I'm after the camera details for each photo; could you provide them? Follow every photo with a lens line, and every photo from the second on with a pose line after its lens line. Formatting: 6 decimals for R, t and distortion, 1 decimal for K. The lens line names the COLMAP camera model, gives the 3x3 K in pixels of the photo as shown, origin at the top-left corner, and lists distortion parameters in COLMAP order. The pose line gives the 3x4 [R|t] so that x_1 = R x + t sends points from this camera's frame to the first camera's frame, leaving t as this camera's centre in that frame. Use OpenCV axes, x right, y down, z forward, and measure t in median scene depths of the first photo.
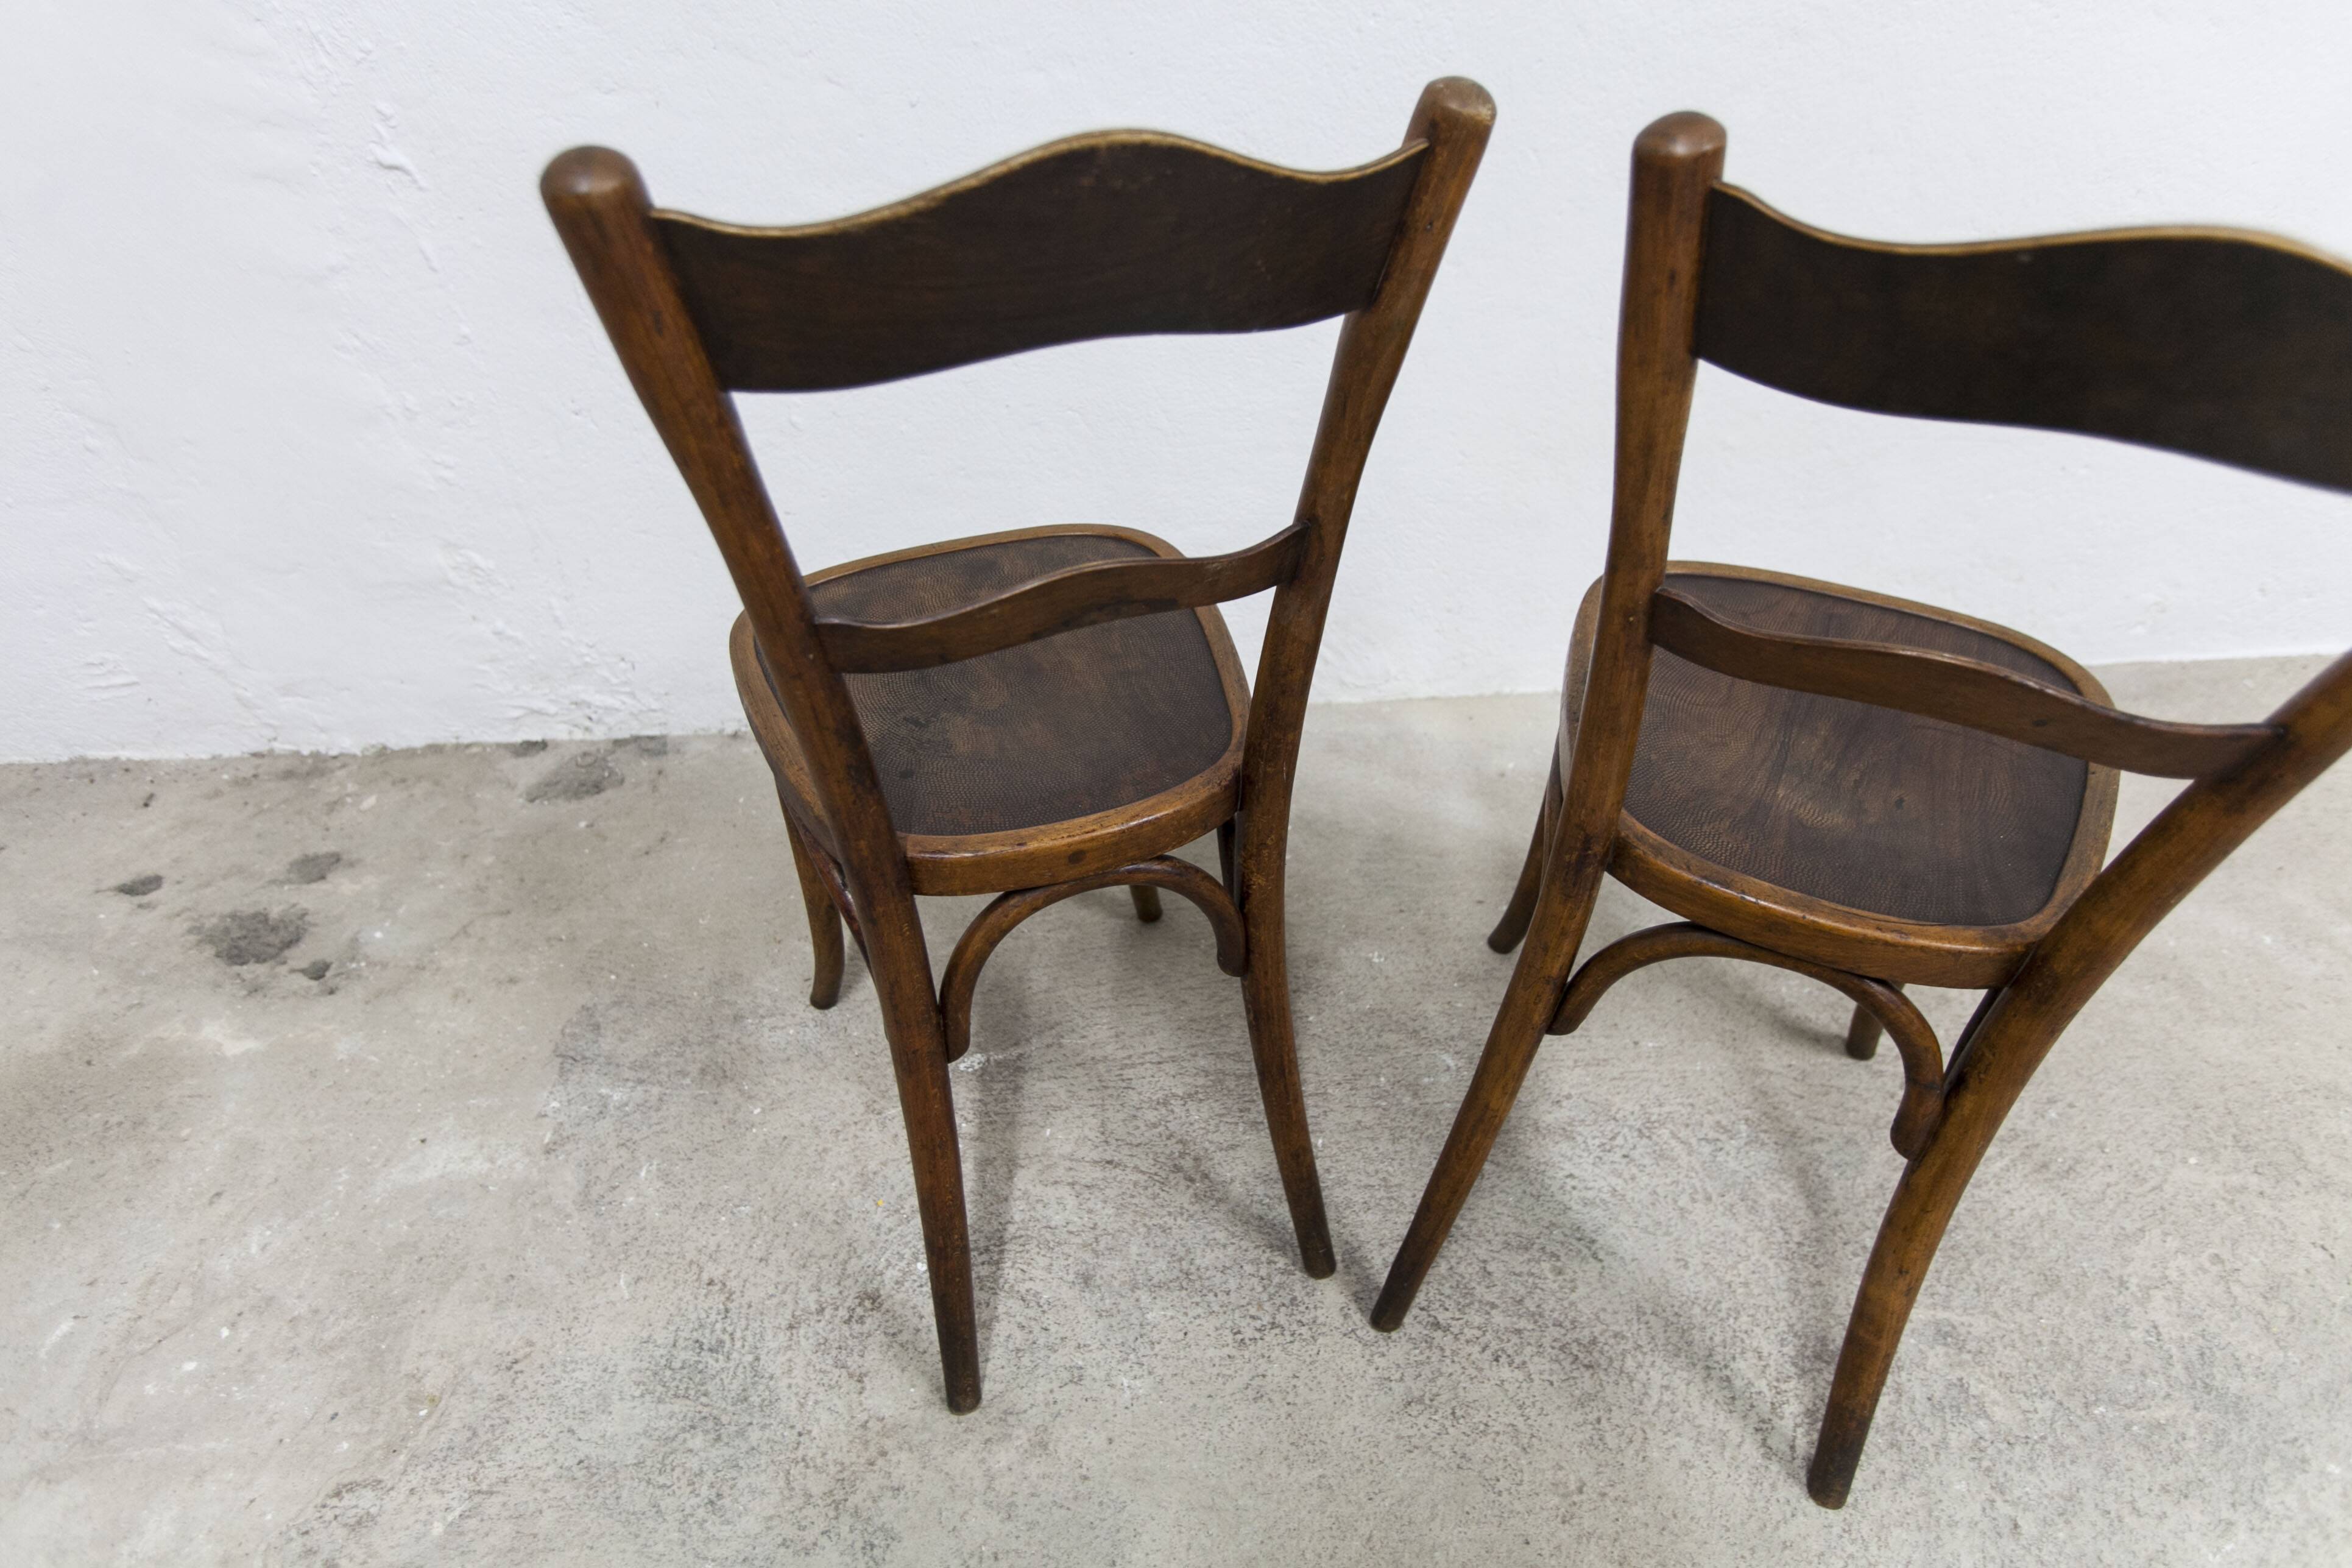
lens RADIAL K [[1260.6, 0, 1166.7], [0, 1260.6, 807.8], [0, 0, 1]] dist [-0.006243, 0.005362]
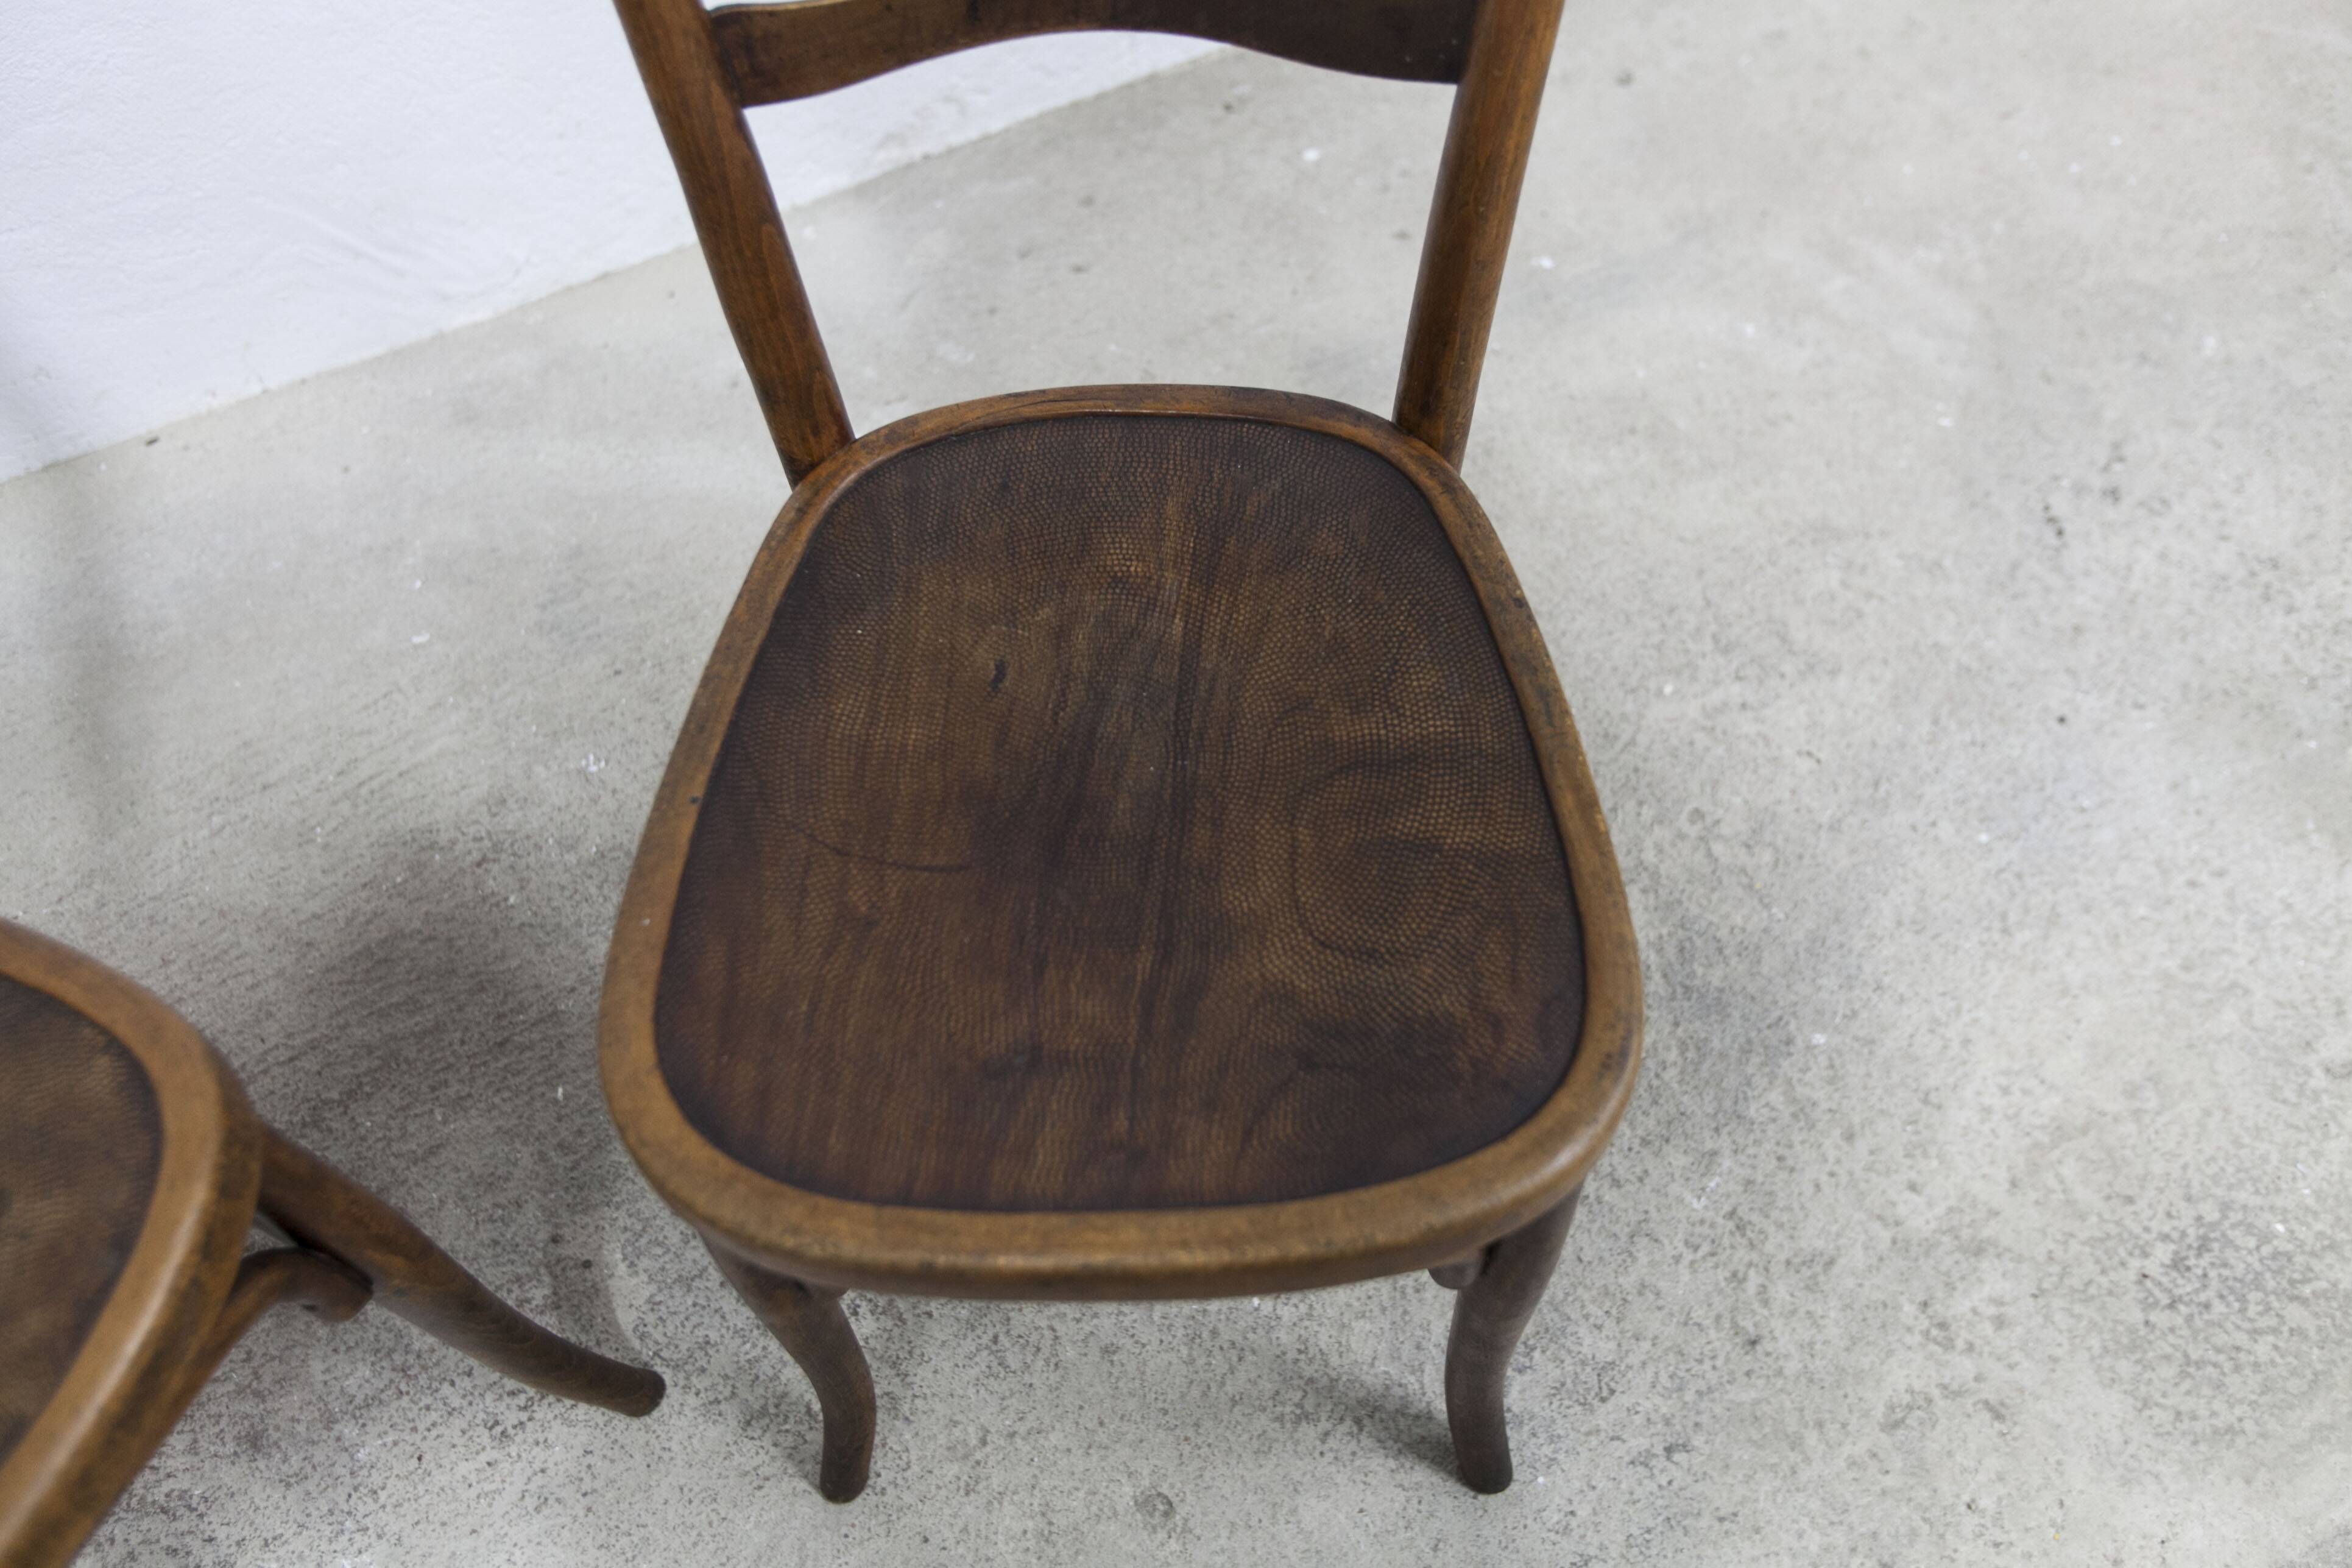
lens RADIAL K [[1813.9, 0, 1171.9], [0, 1813.9, 789.0], [0, 0, 1]] dist [0.014957, -0.019083]
pose [[0.914203, -0.347971, 0.207722, 0.299507], [0.266710, 0.902533, 0.338083, -0.133990], [-0.305119, -0.253675, 0.917906, 0.052104]]
